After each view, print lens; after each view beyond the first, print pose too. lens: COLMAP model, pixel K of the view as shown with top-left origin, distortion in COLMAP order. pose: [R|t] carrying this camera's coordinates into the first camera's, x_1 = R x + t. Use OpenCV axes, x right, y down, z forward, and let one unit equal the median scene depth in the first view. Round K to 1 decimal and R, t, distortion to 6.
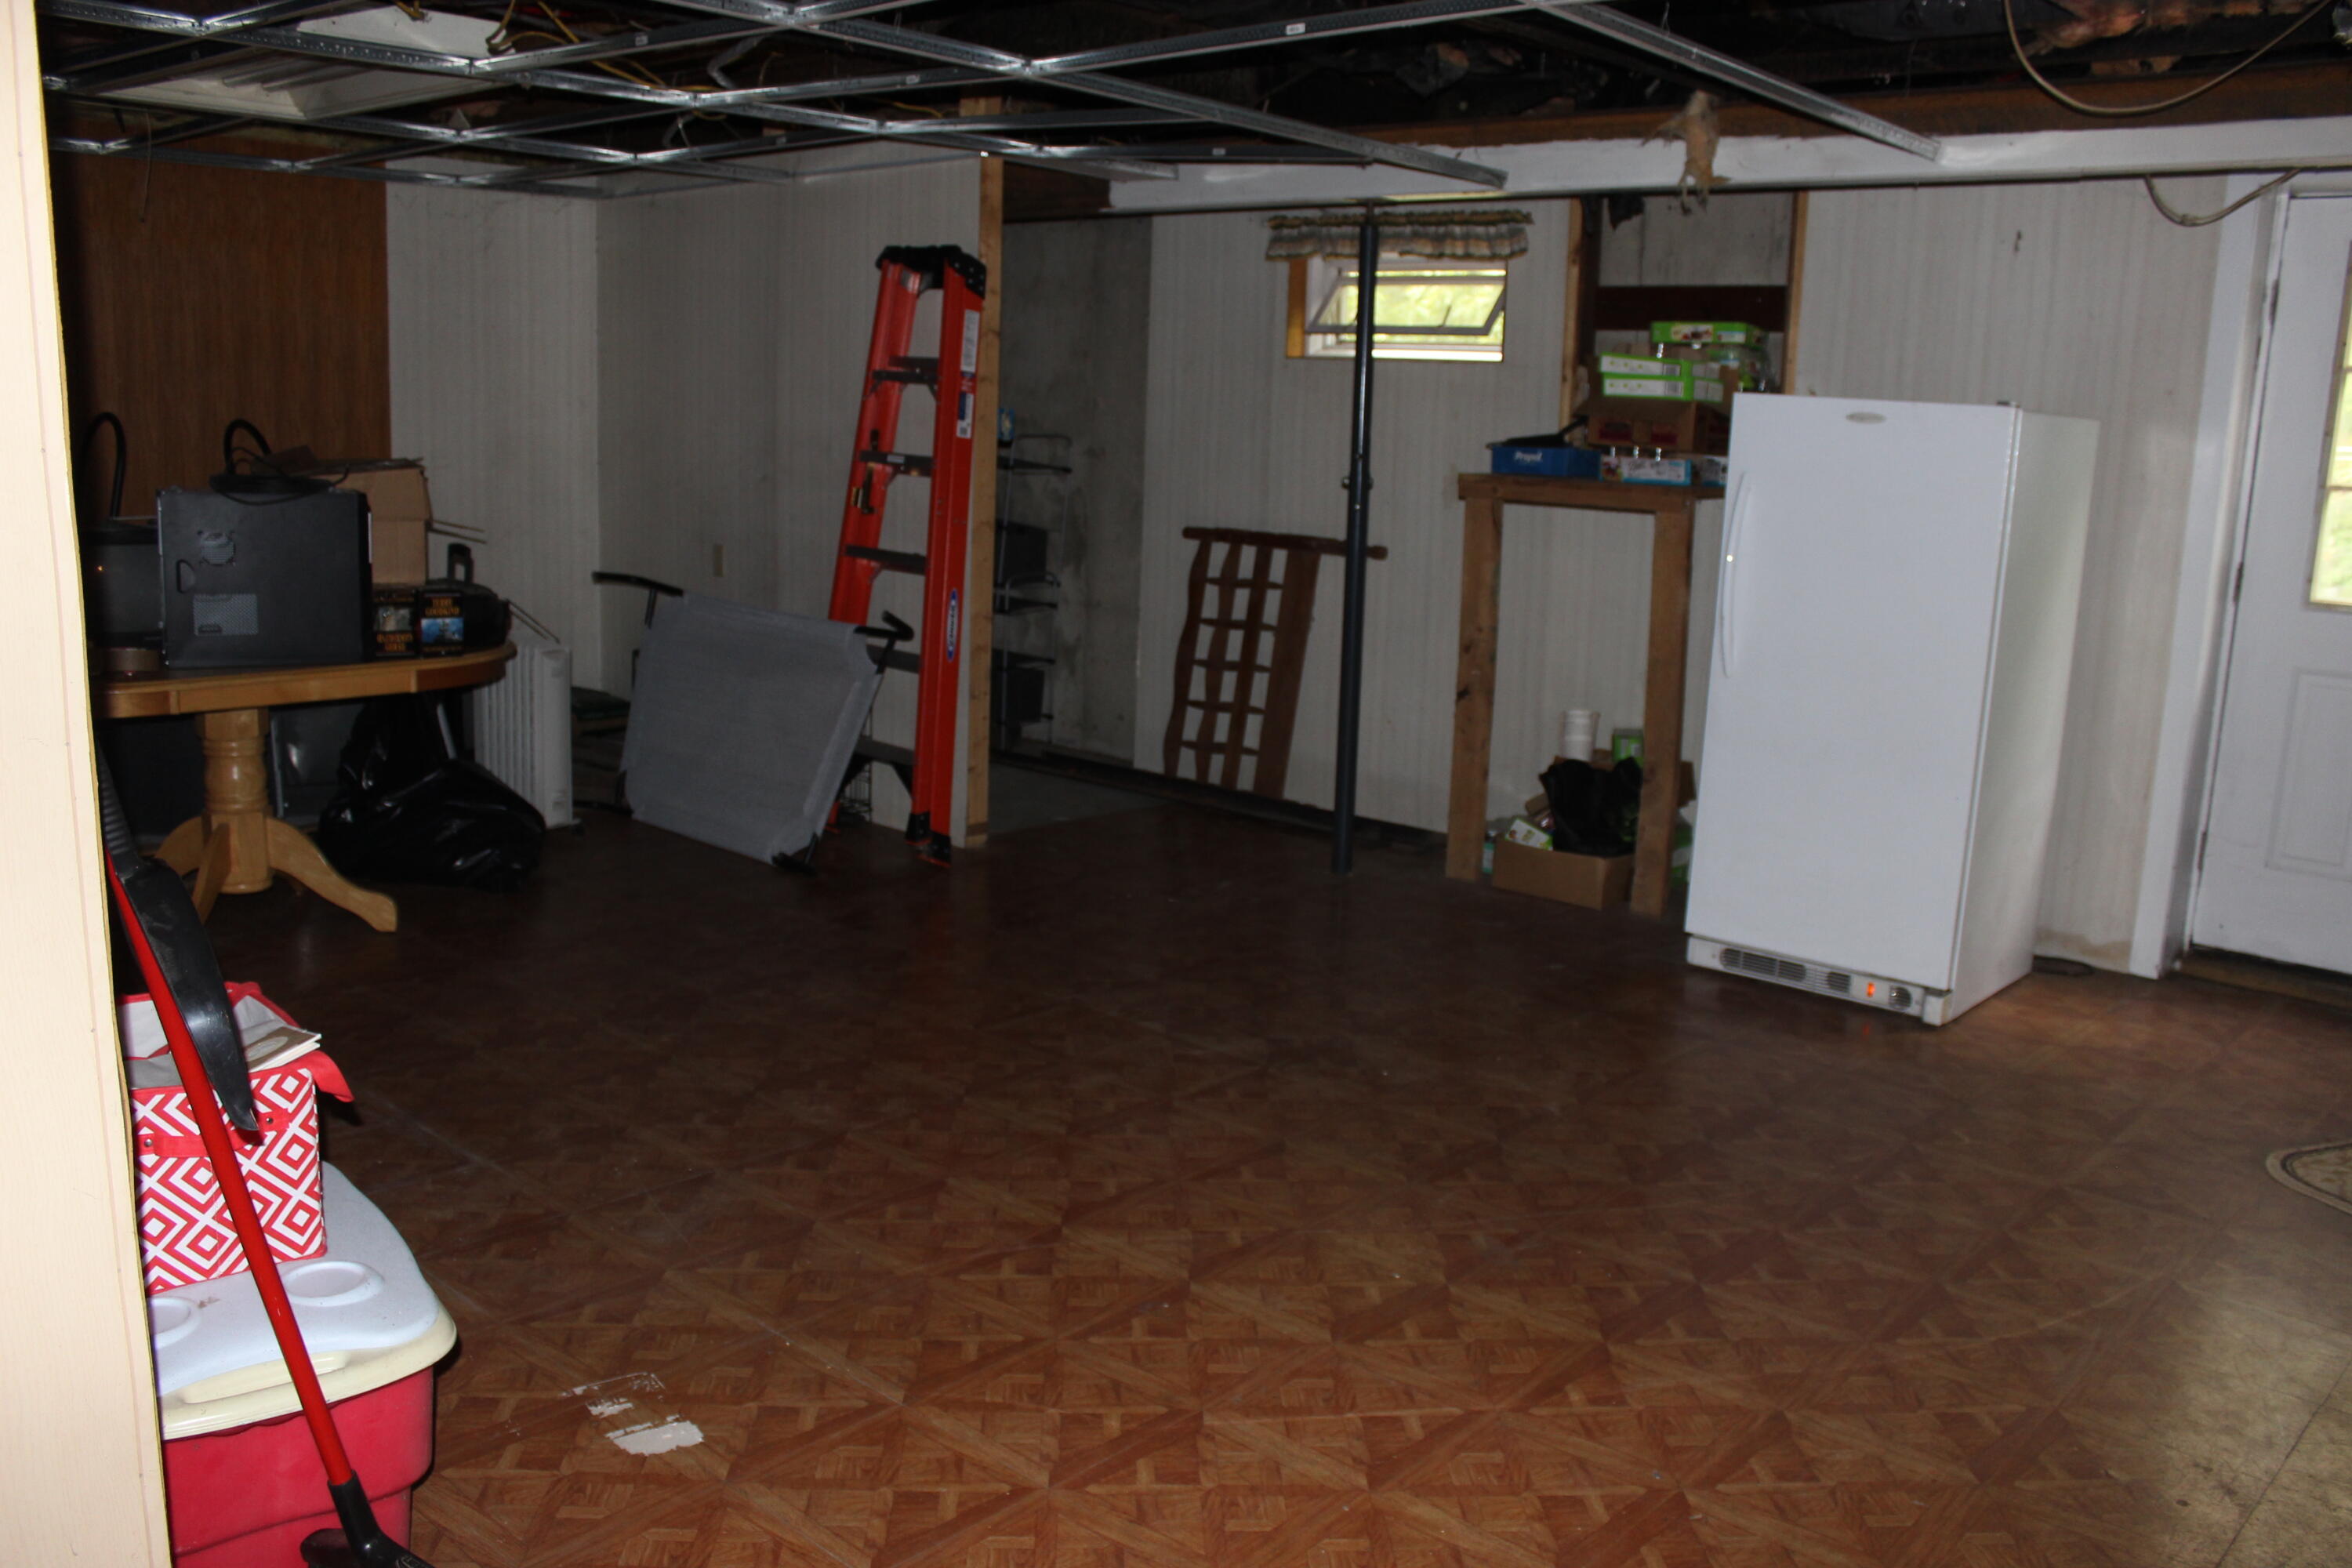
lens RADIAL K [[1954.5, 0, 1195.5], [0, 1954.5, 791.0], [0, 0, 1]] dist [-0.164341, 0.150708]
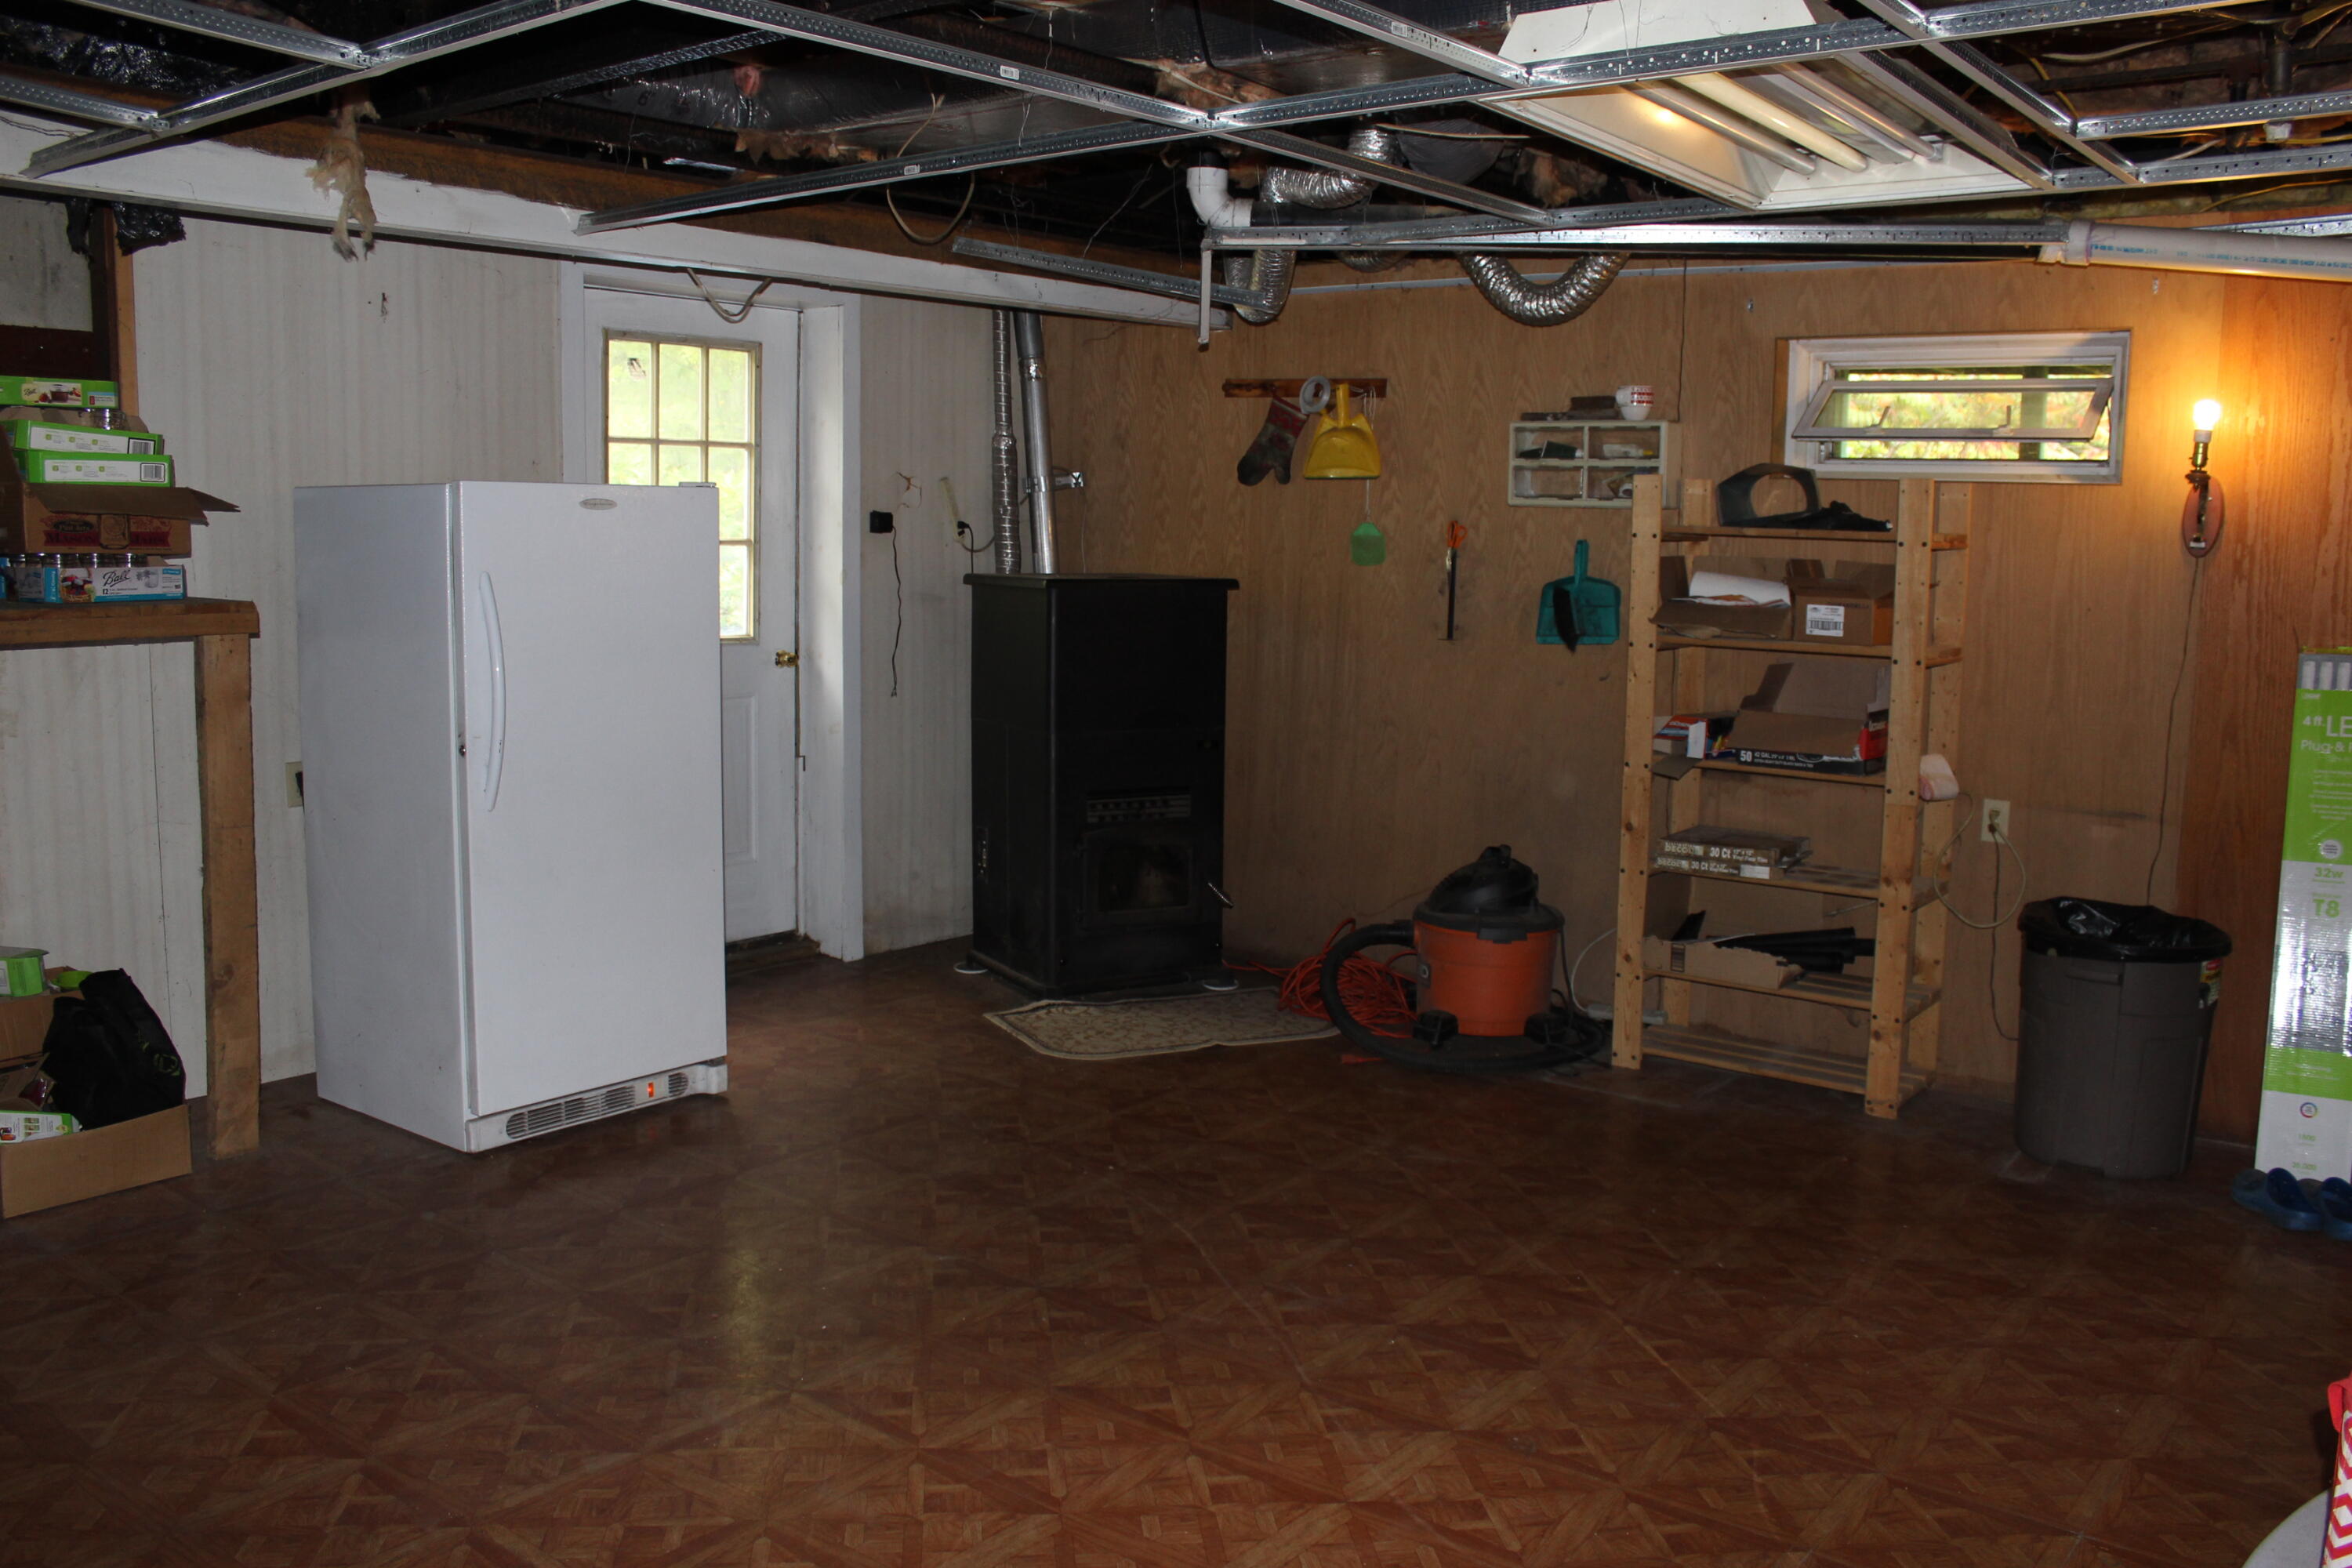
lens RADIAL K [[1954.5, 0, 1195.5], [0, 1954.5, 791.0], [0, 0, 1]] dist [-0.164341, 0.150708]
pose [[-0.067445, -0.177374, 0.981830, -0.725389], [0.174366, 0.966831, 0.186642, -0.214648], [-0.982368, 0.183786, -0.034280, 0.898858]]
